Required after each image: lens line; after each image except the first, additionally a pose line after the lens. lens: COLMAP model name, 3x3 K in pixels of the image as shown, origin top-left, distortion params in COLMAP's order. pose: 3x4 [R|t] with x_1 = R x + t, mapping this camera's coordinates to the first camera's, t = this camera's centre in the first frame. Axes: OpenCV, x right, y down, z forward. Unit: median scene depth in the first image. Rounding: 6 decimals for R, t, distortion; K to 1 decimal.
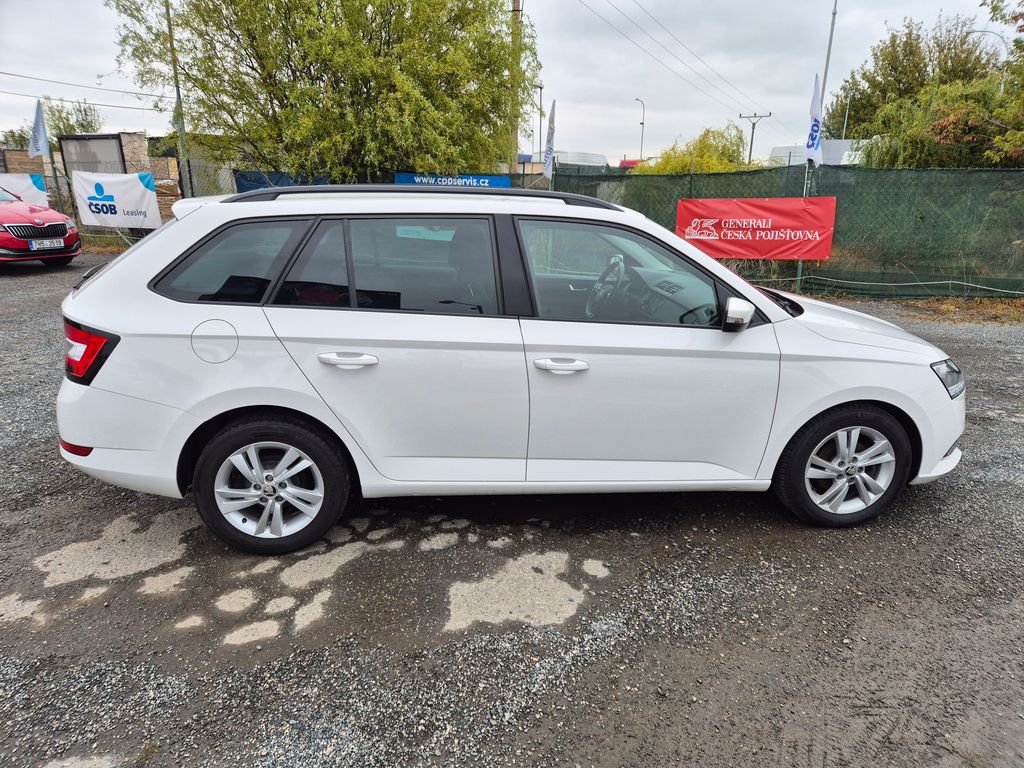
lens RADIAL K [[687.3, 0, 519.4], [0, 687.3, 384.5], [0, 0, 1]] dist [0.064989, -0.047755]
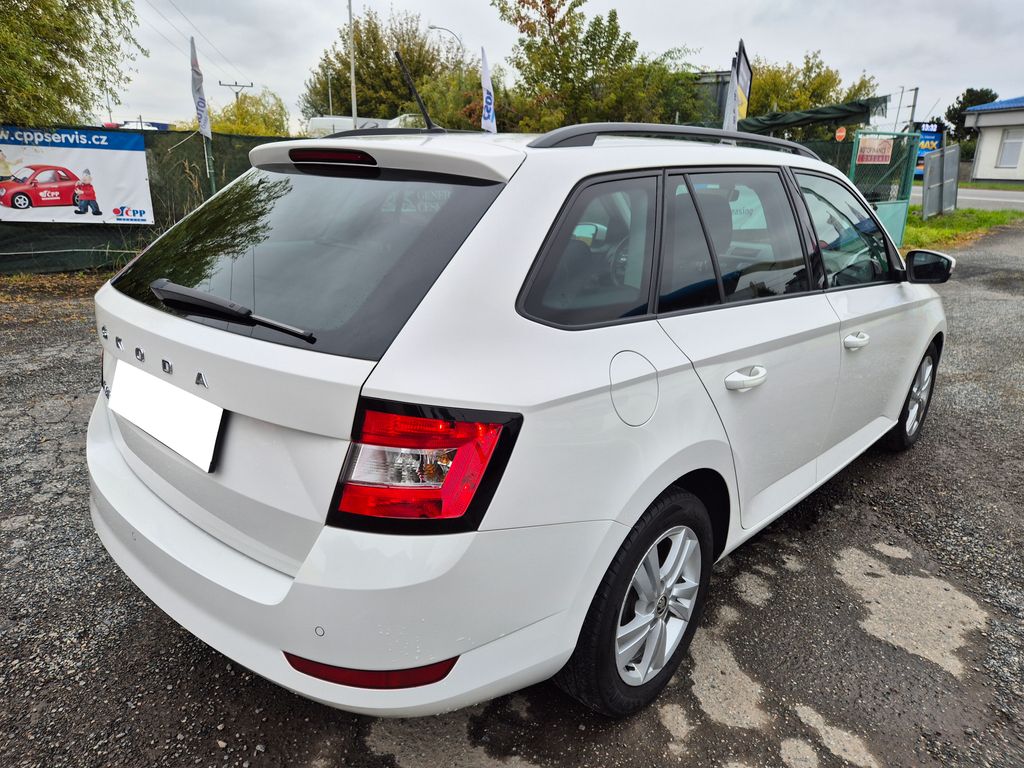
lens RADIAL K [[687.3, 0, 521.8], [0, 687.3, 377.3], [0, 0, 1]] dist [0.064989, -0.047755]
pose [[0.755823, -0.182750, 0.628757, -0.224754], [0.167820, 0.982253, 0.083759, -0.034662], [-0.632905, 0.042211, 0.773078, 0.159406]]
